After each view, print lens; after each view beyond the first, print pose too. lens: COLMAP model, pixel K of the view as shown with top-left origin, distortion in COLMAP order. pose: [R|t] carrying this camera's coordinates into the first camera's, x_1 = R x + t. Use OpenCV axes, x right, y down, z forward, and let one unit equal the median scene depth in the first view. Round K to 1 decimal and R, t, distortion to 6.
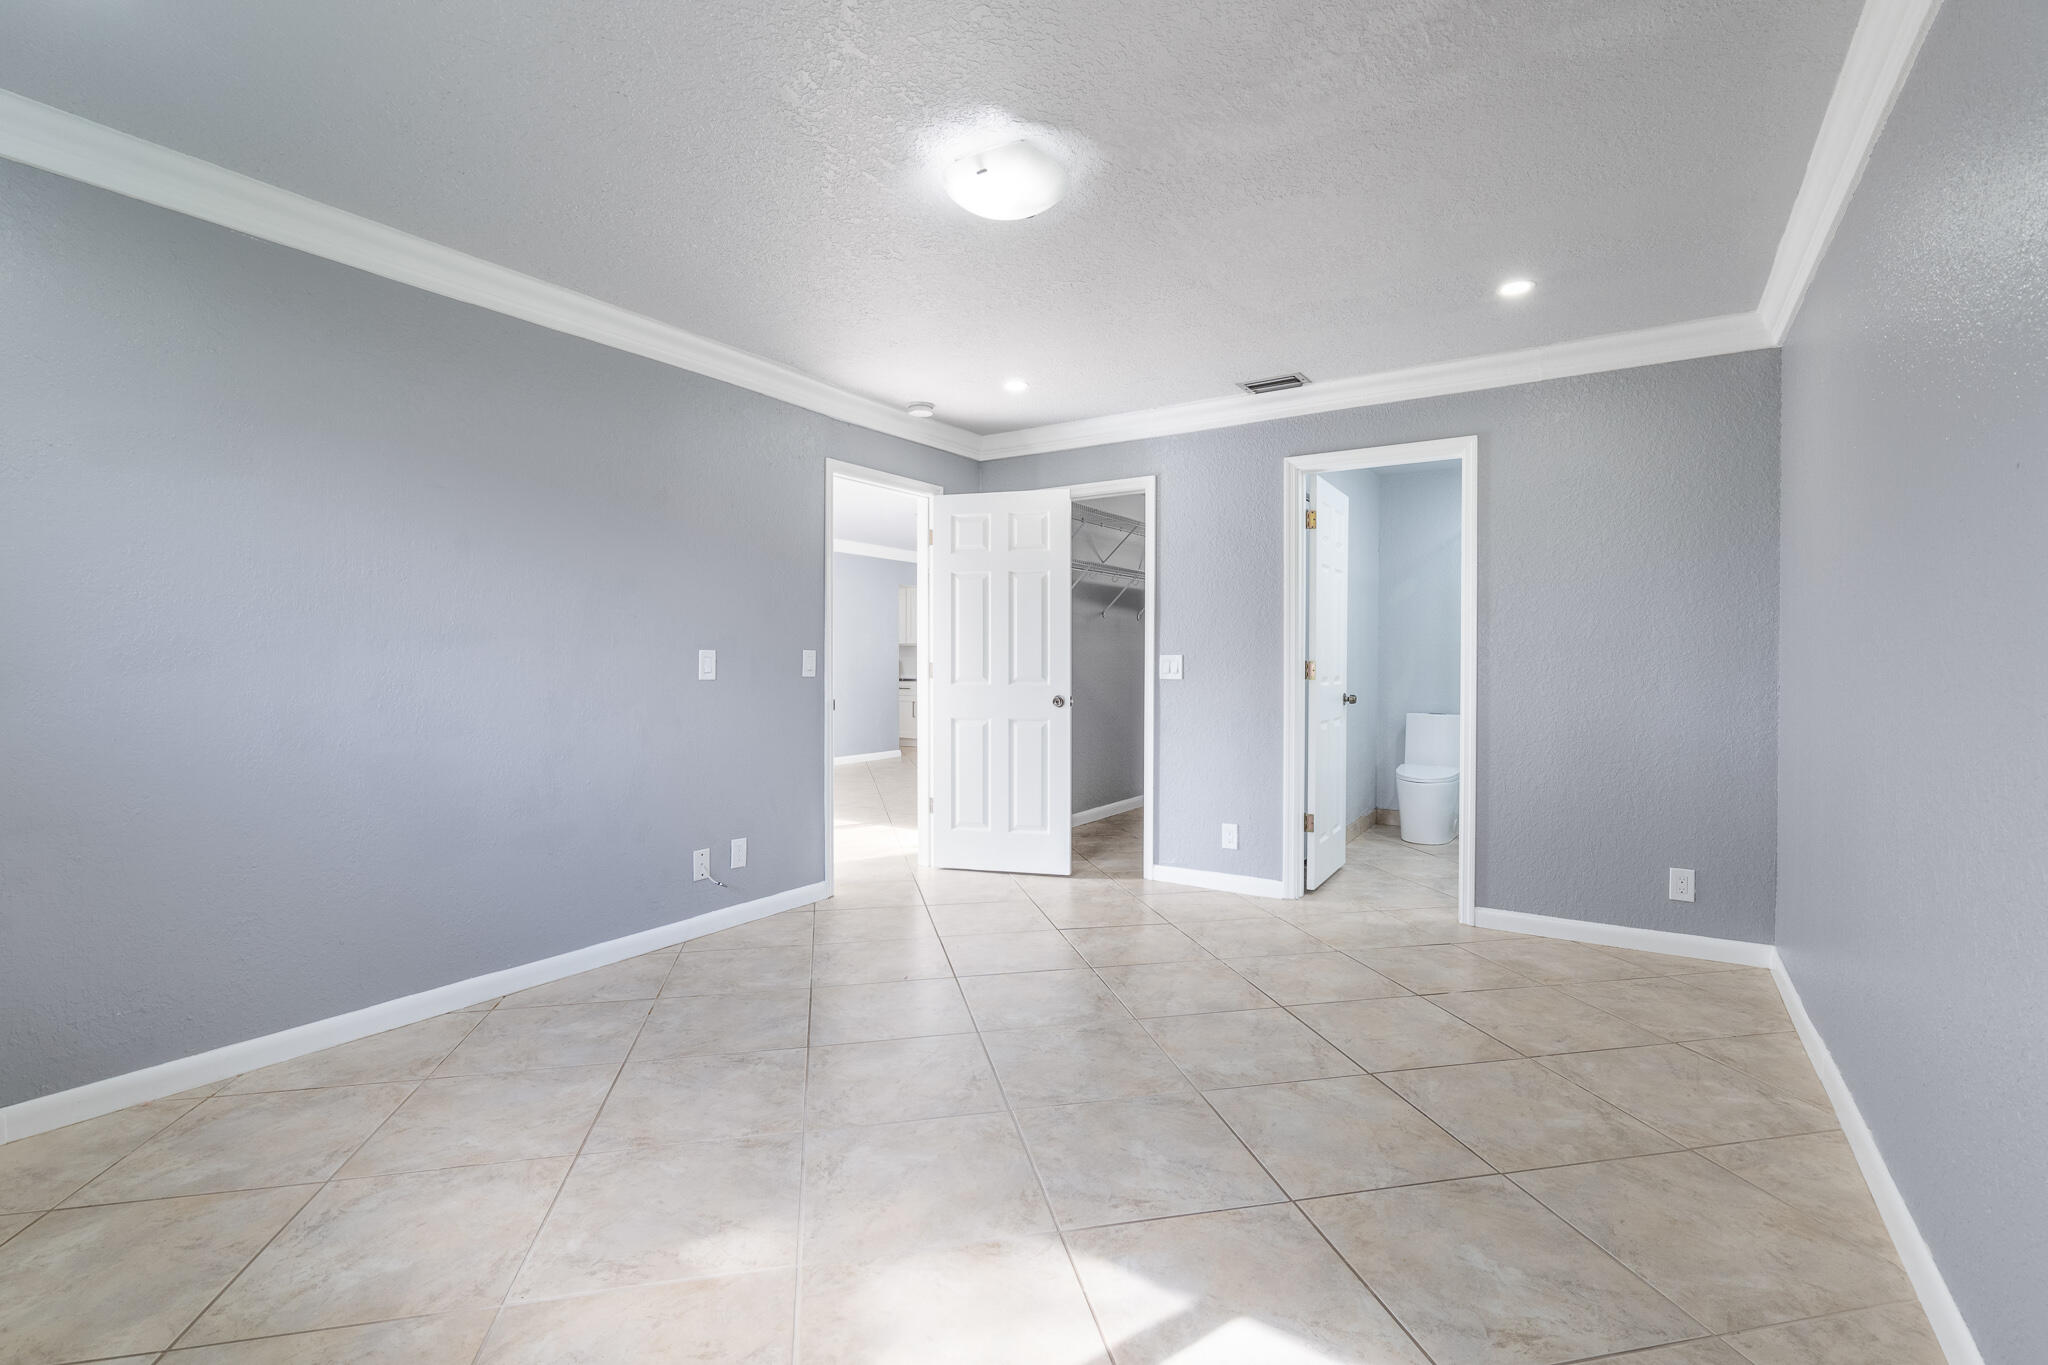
lens RADIAL K [[926.5, 0, 1026.0], [0, 926.5, 678.1], [0, 0, 1]] dist [-0.002975, 0.001489]
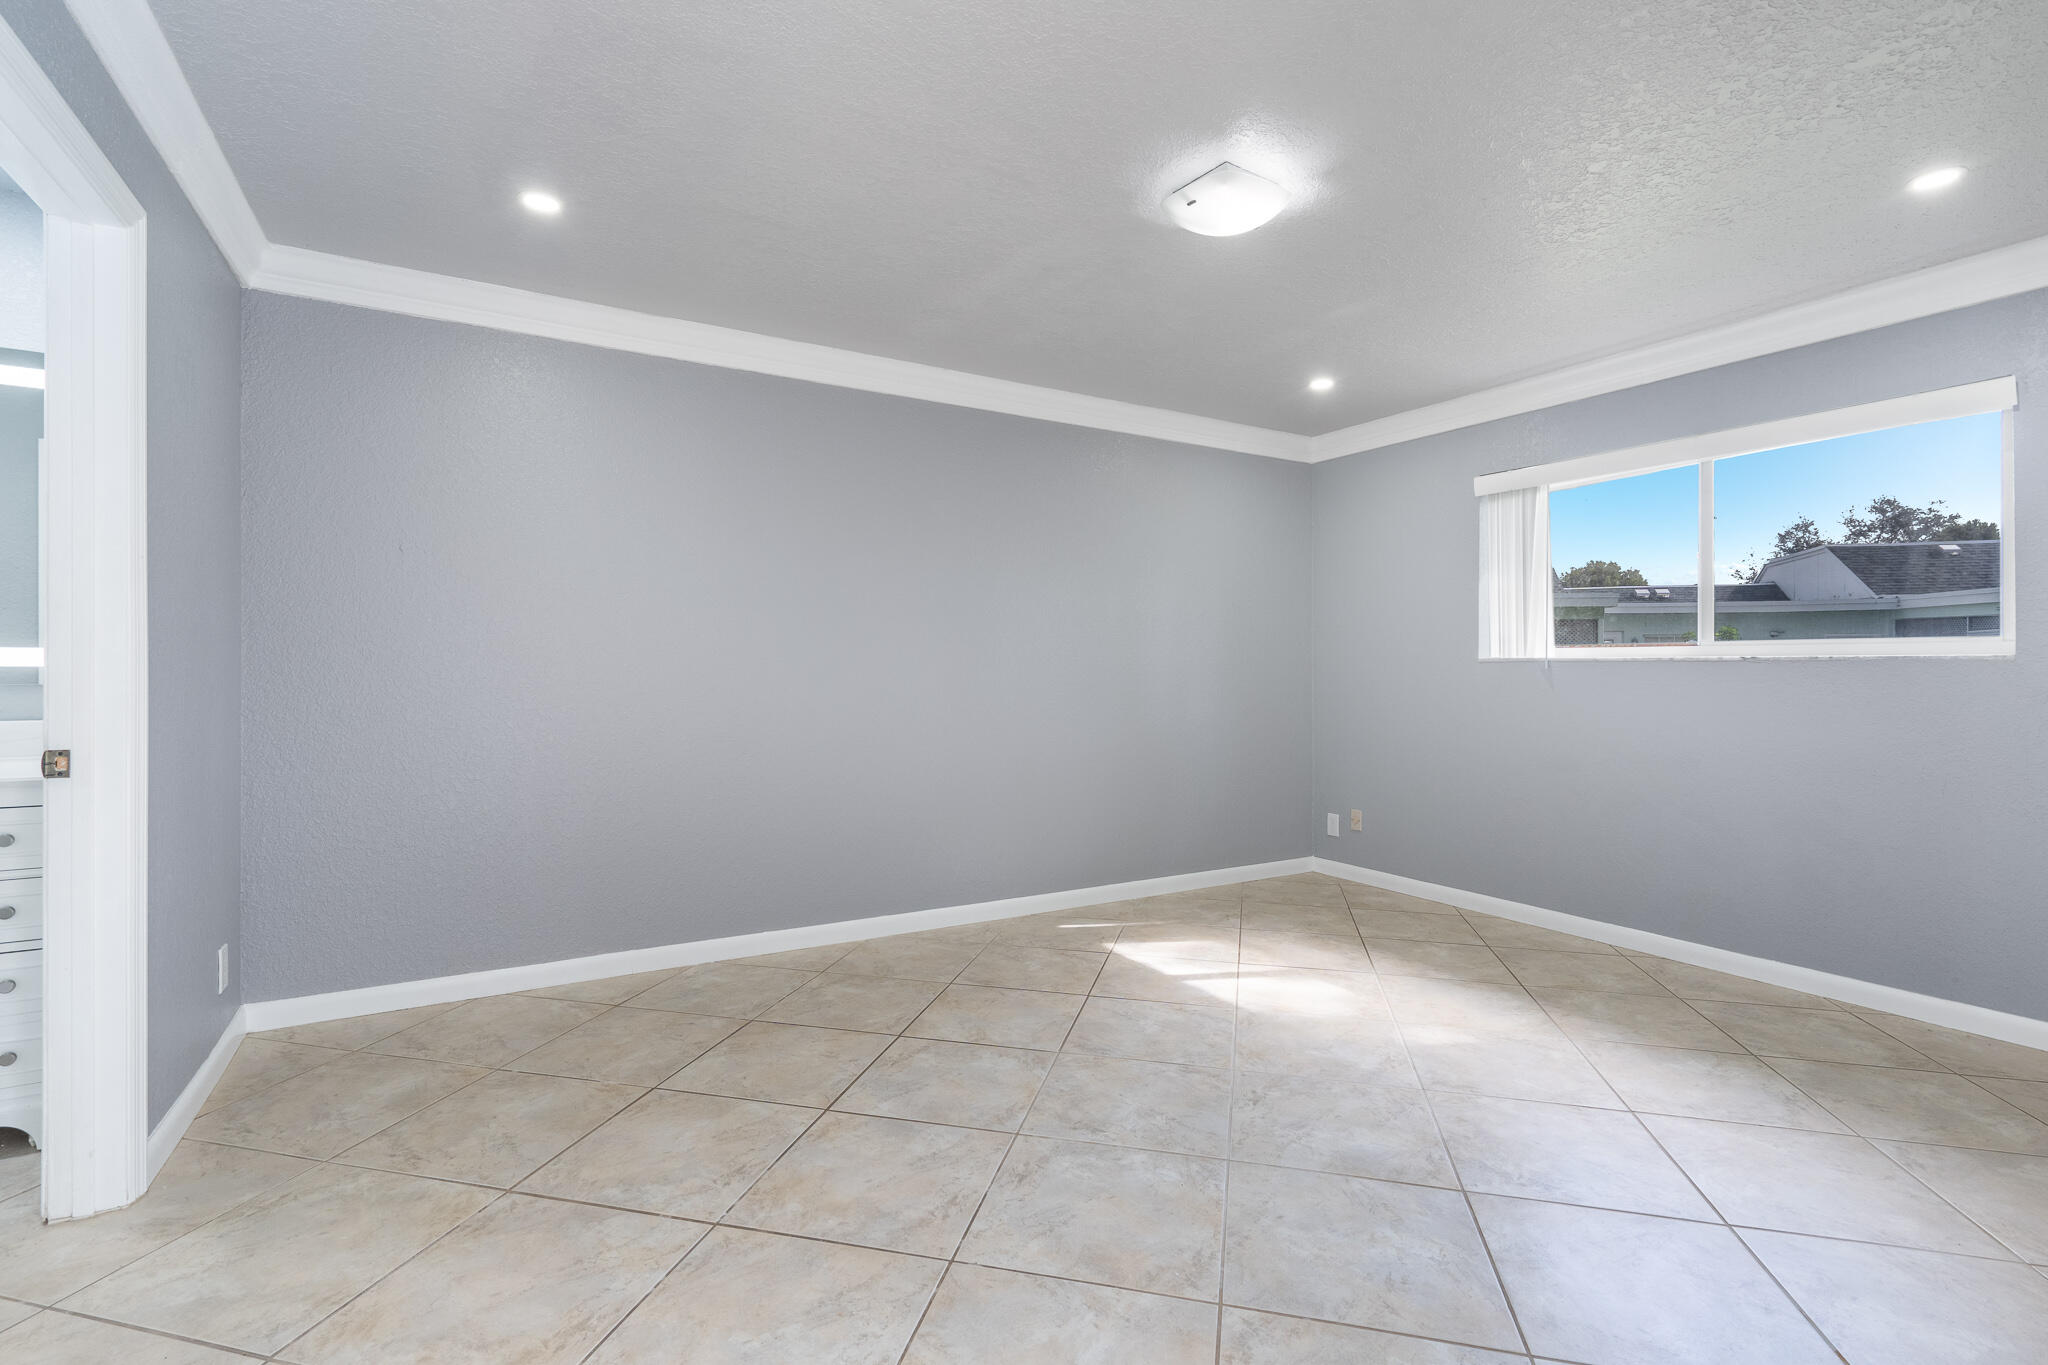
lens RADIAL K [[926.5, 0, 1024.2], [0, 926.5, 671.5], [0, 0, 1]] dist [-0.002975, 0.001489]
pose [[-0.898508, -0.007733, 0.438889, -0.275806], [-0.000983, 0.999878, 0.015606, -0.036262], [-0.438956, 0.013591, -0.898406, 2.086345]]
